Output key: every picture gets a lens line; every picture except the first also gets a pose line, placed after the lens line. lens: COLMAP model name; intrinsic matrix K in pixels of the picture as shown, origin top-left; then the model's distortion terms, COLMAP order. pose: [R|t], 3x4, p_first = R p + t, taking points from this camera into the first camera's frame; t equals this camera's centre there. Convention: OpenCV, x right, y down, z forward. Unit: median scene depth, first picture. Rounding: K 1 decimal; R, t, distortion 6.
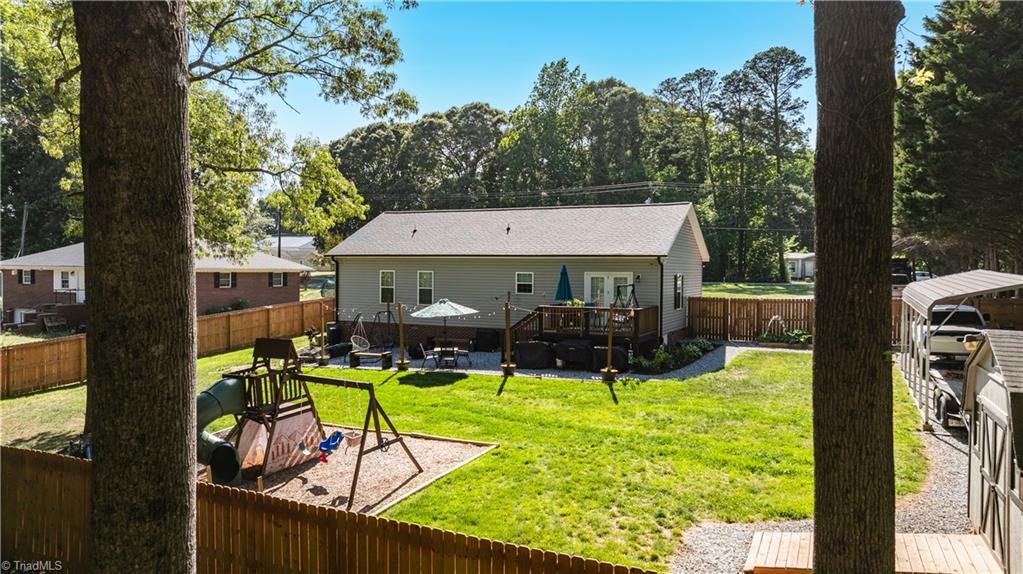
lens RADIAL K [[707.1, 0, 512.3], [0, 707.1, 285.1], [0, 0, 1]] dist [0.000730, -0.001276]
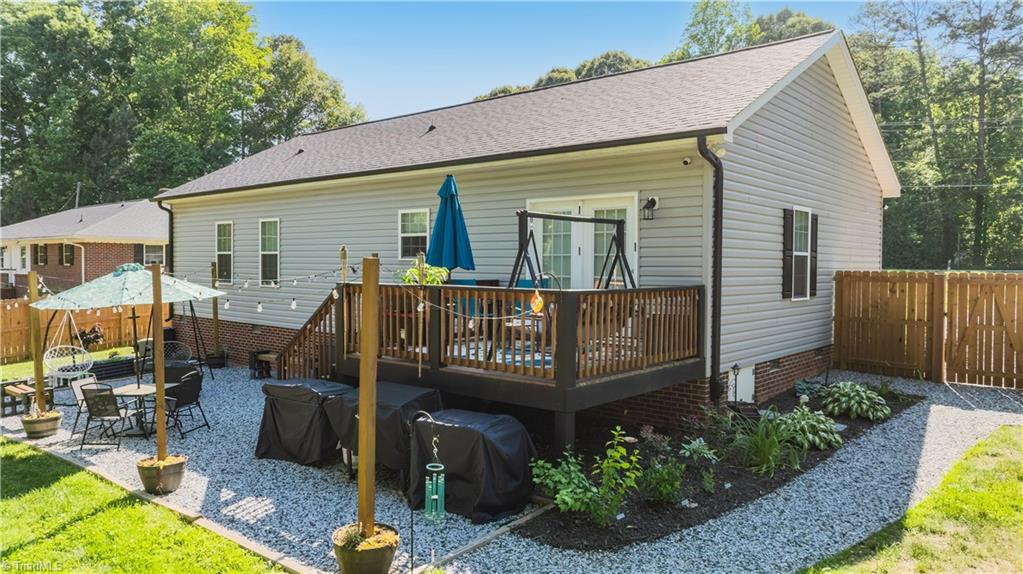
lens RADIAL K [[707.1, 0, 509.5], [0, 707.1, 286.4], [0, 0, 1]] dist [0.000730, -0.001276]
pose [[0.963385, 0.007915, -0.268004, 0.072679], [-0.006532, 0.999960, 0.006053, 0.010049], [0.268042, -0.004081, 0.963399, 0.227406]]
